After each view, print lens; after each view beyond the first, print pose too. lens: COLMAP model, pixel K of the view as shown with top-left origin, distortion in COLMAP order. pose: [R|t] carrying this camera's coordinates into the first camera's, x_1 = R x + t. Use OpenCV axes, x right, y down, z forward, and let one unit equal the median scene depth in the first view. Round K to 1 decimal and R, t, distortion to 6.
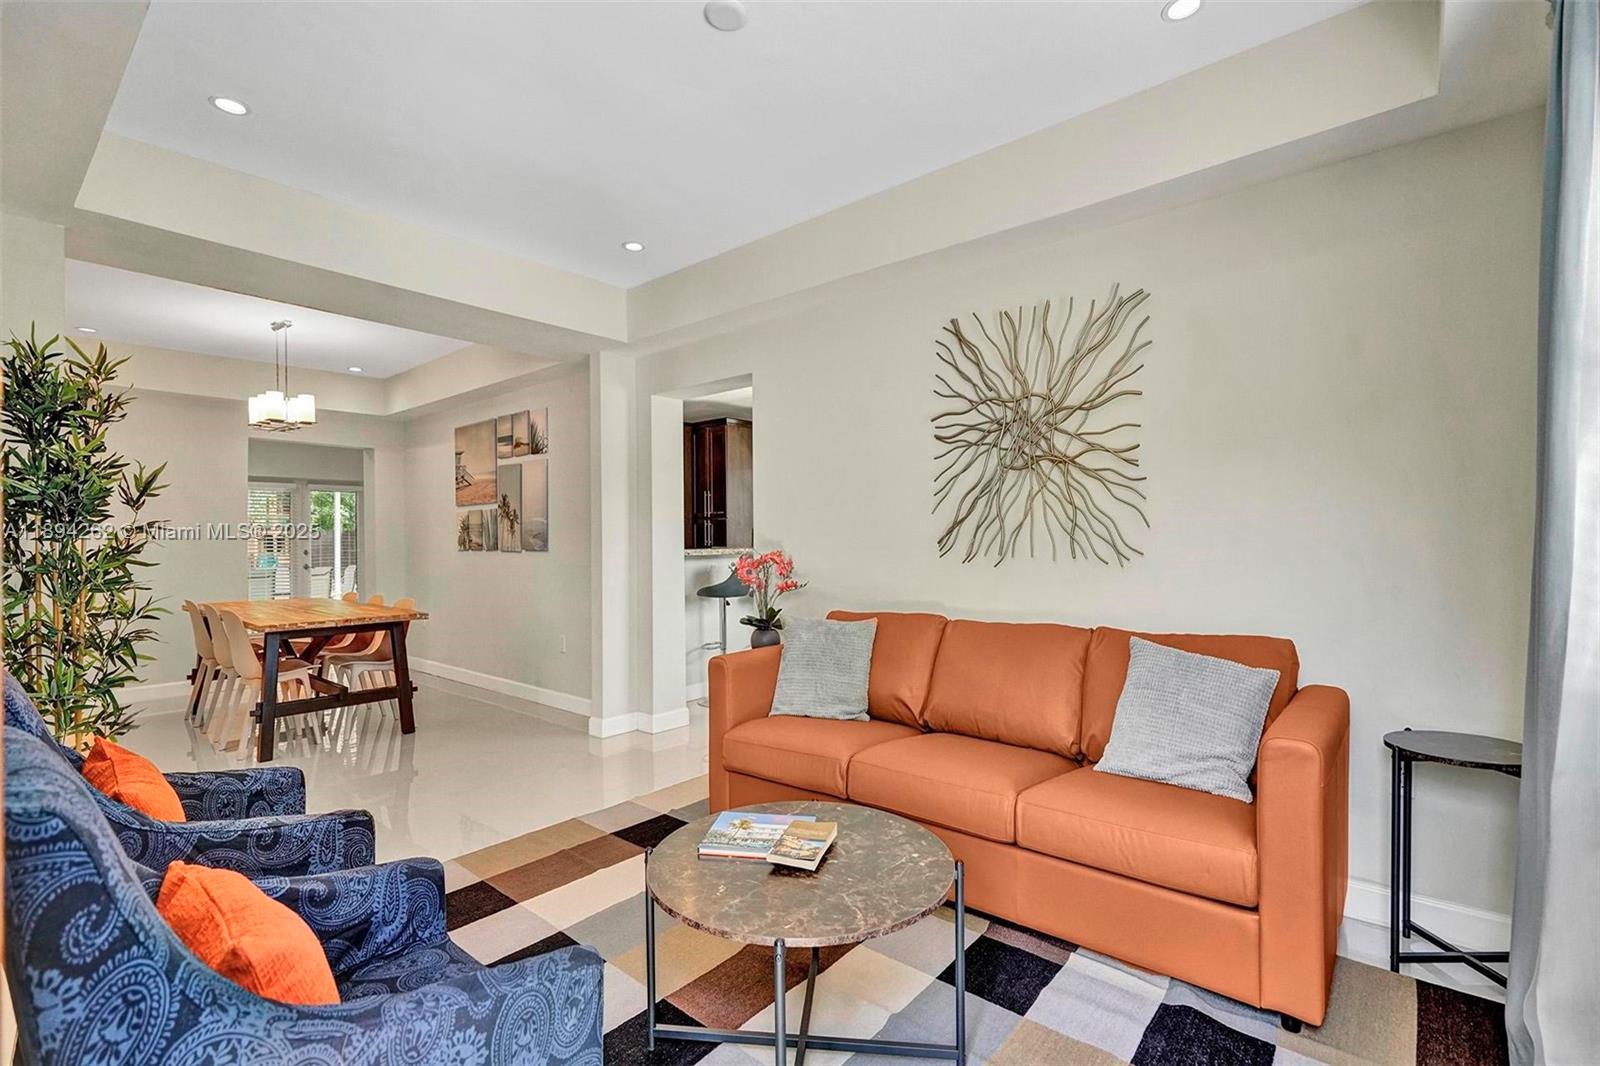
lens RADIAL K [[733.1, 0, 804.3], [0, 733.1, 539.8], [0, 0, 1]] dist [-0.005108, 0.002570]
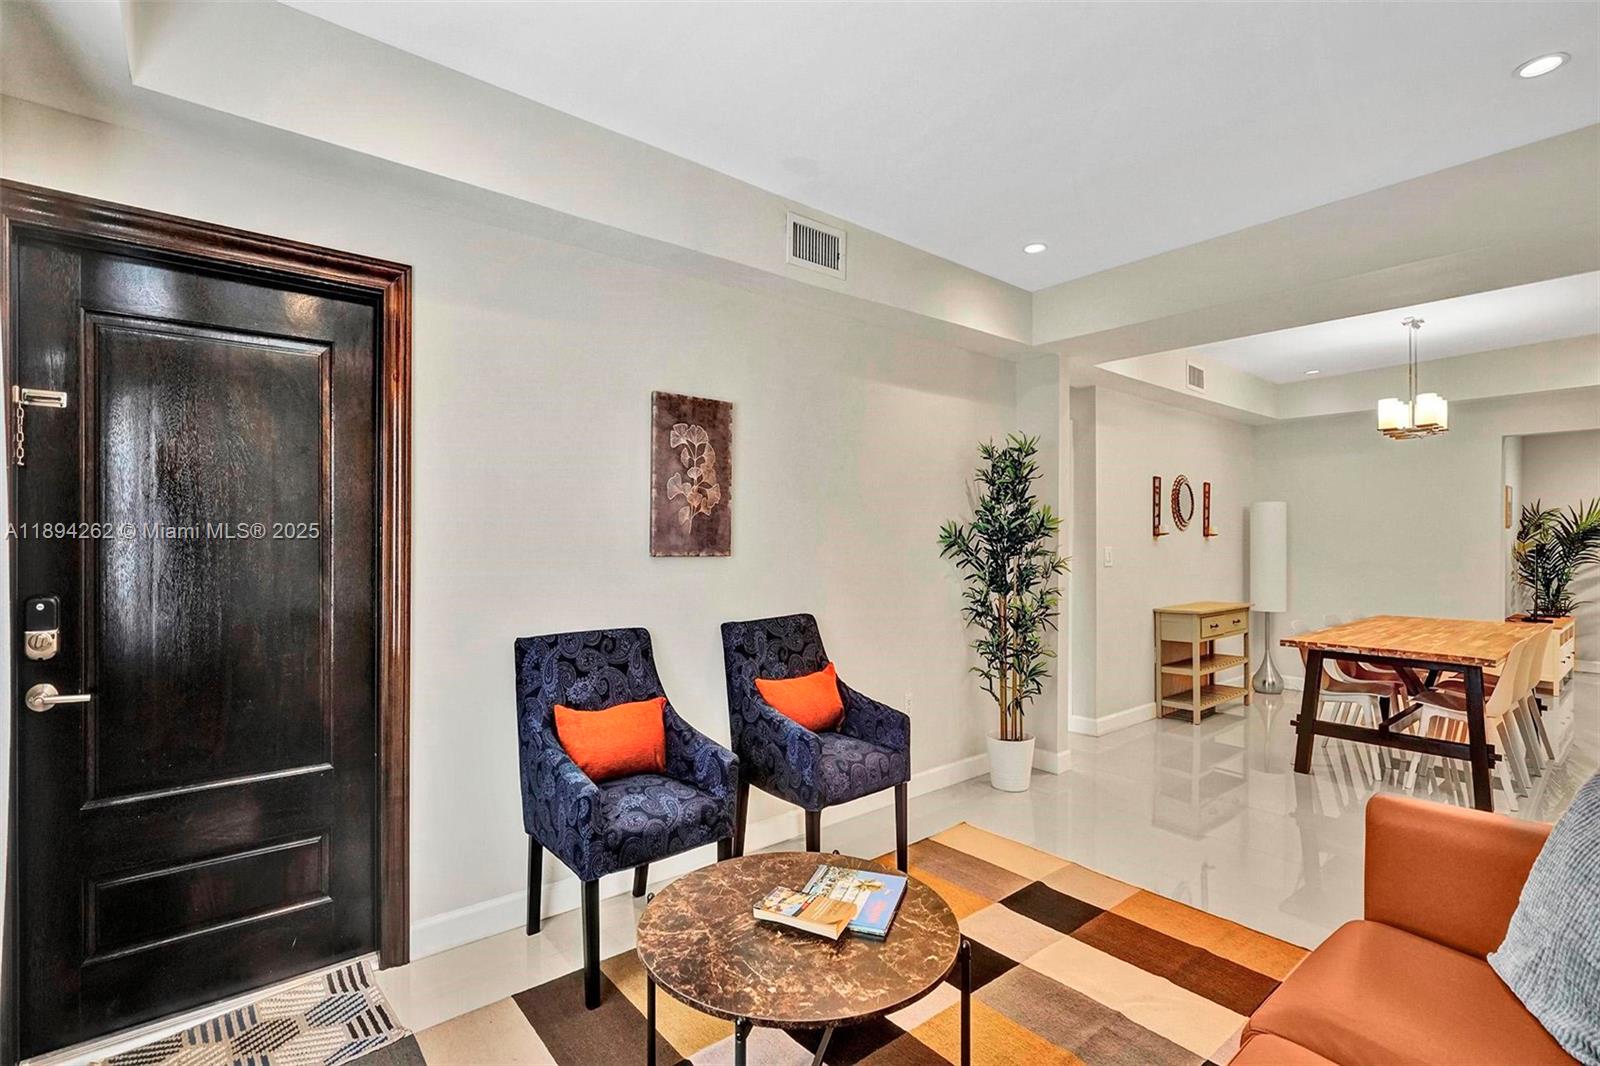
lens RADIAL K [[733.1, 0, 806.0], [0, 733.1, 539.0], [0, 0, 1]] dist [-0.005108, 0.002570]
pose [[-0.177346, 0.005417, -0.984134, 0.287520], [0.000162, 0.999985, 0.005475, -0.022859], [0.984149, 0.000812, -0.177344, 0.360070]]
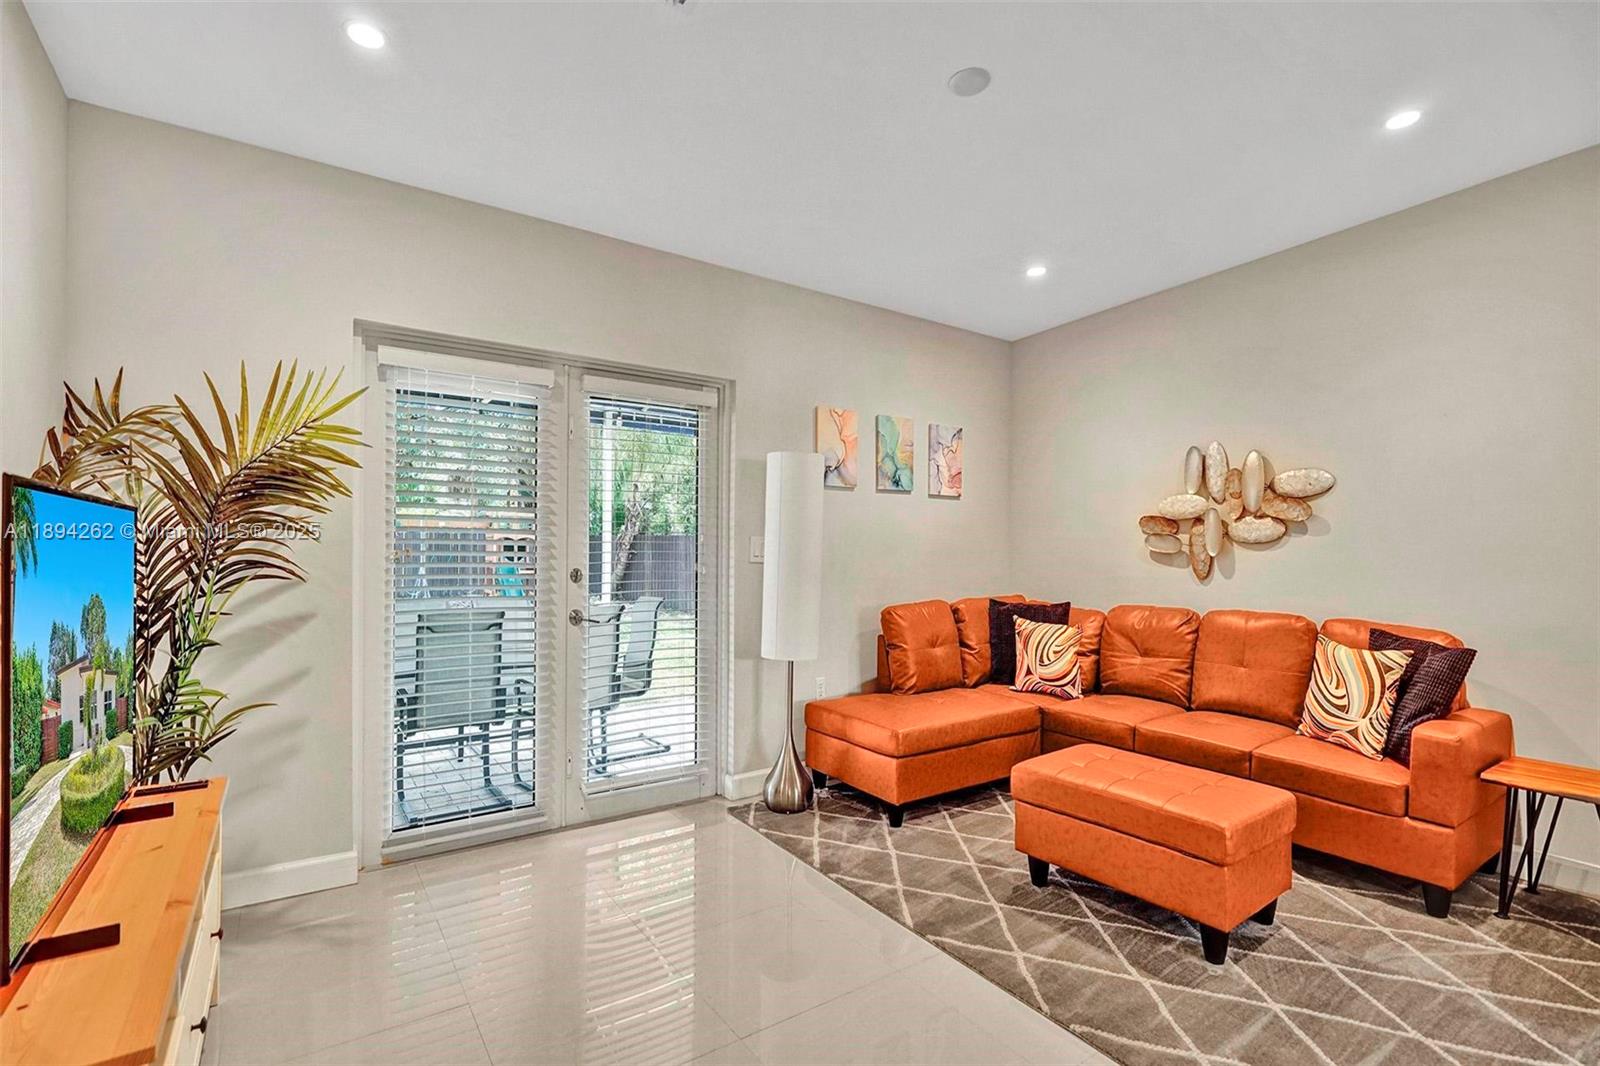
lens RADIAL K [[733.1, 0, 800.6], [0, 733.1, 544.0], [0, 0, 1]] dist [-0.005108, 0.002570]
pose [[0.965831, 0.008223, -0.259042, -0.831212], [-0.011105, 0.999892, -0.009662, 0.007210], [0.258935, 0.012208, 0.965818, 1.173746]]
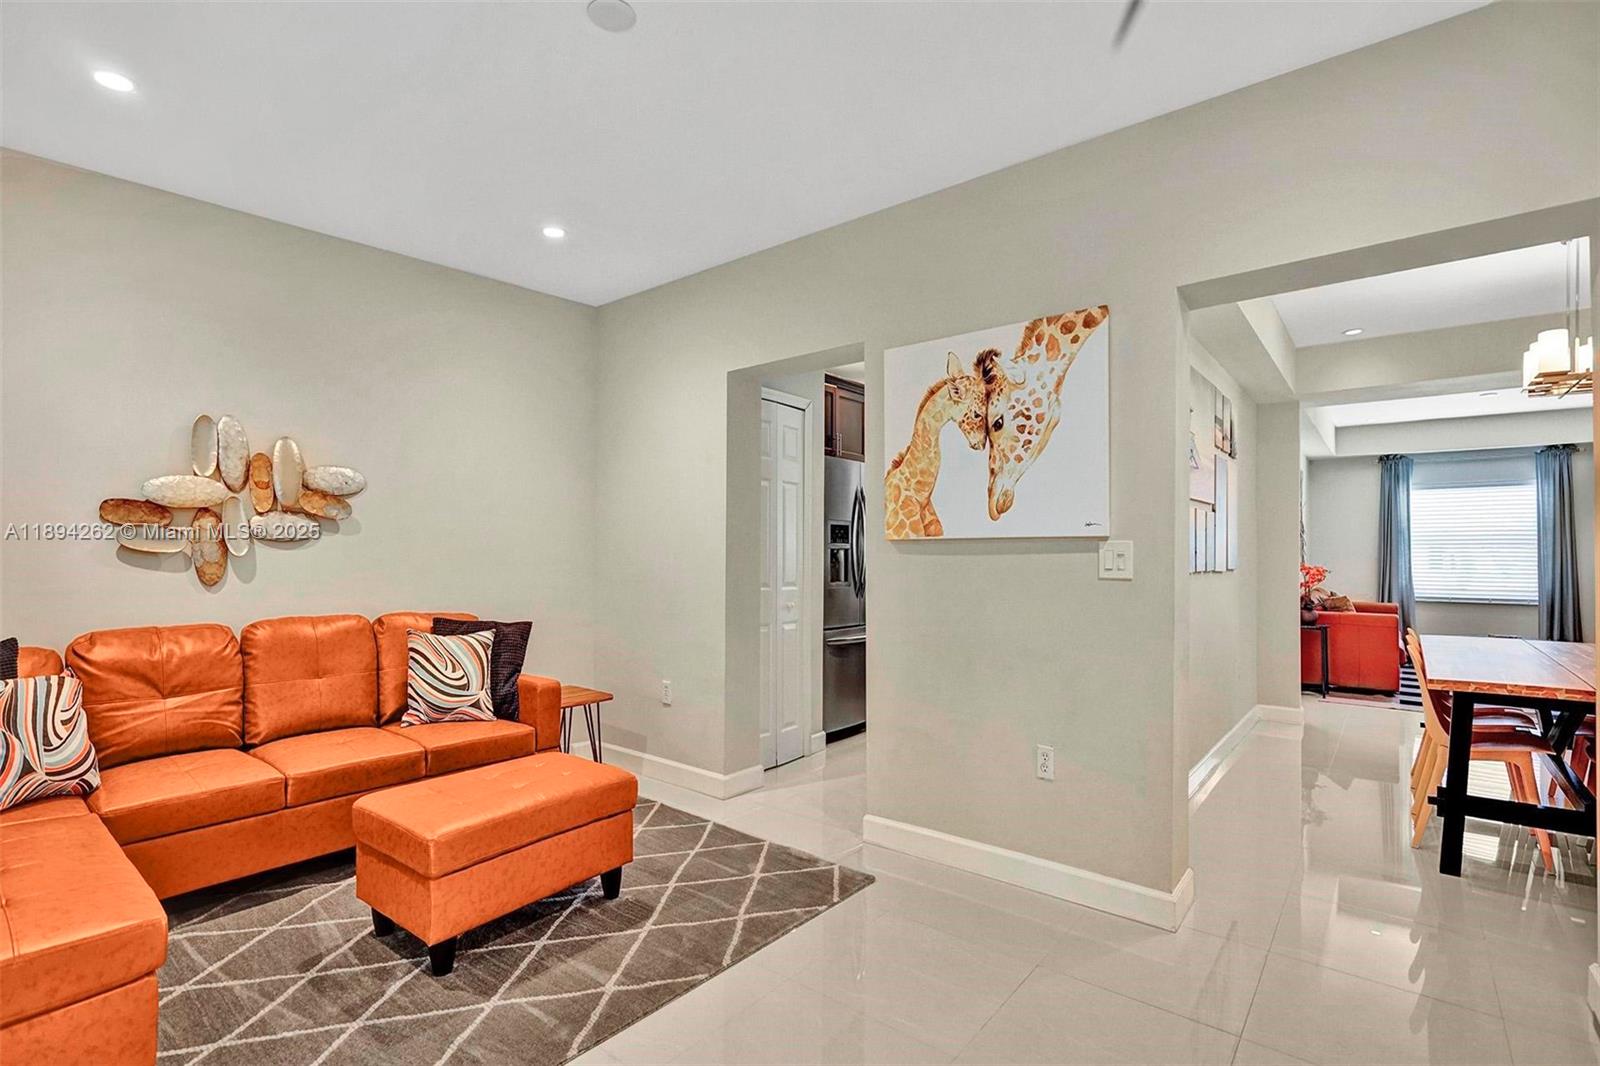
lens RADIAL K [[733.1, 0, 805.3], [0, 733.1, 535.3], [0, 0, 1]] dist [-0.005108, 0.002570]
pose [[-0.021225, 0.026075, 0.999435, -1.190393], [-0.008618, 0.999618, -0.026263, 0.002740], [-0.999738, -0.009171, -0.020992, 1.493590]]
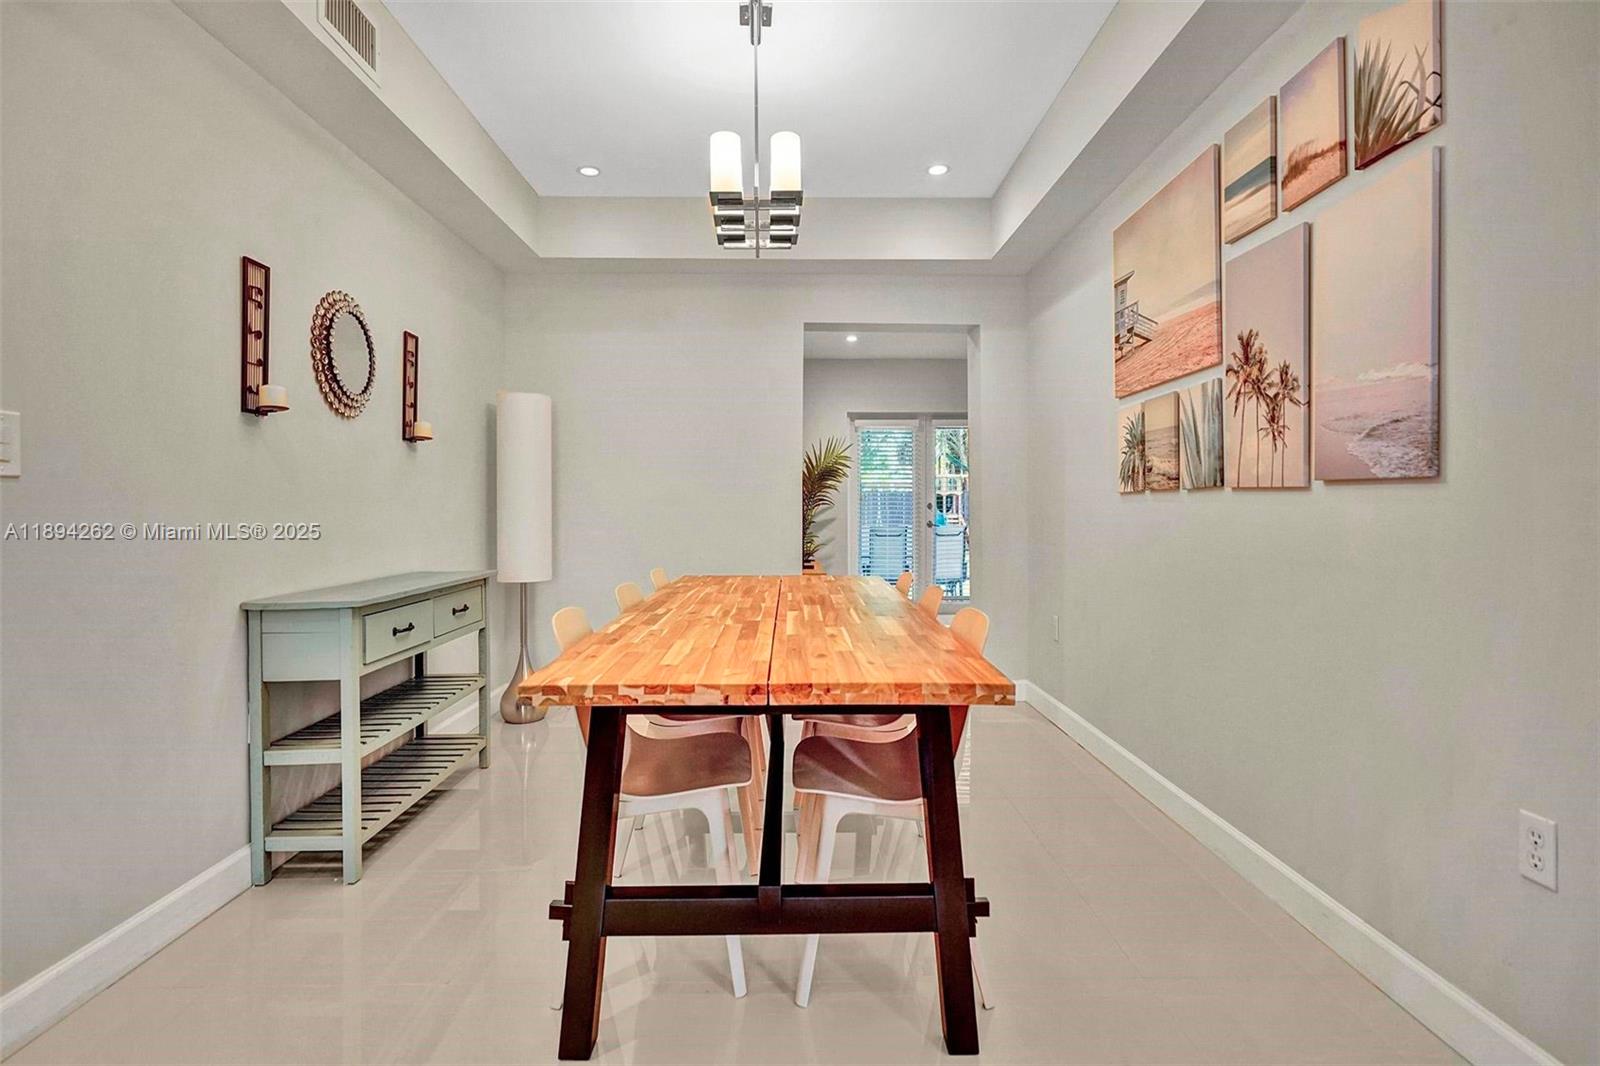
lens RADIAL K [[733.1, 0, 781.2], [0, 733.1, 501.3], [0, 0, 1]] dist [-0.005108, 0.002570]
pose [[0.639295, -0.000834, -0.768961, -0.289204], [-0.002175, 0.999993, -0.002893, 0.024156], [0.768958, 0.003522, 0.639289, 0.614417]]
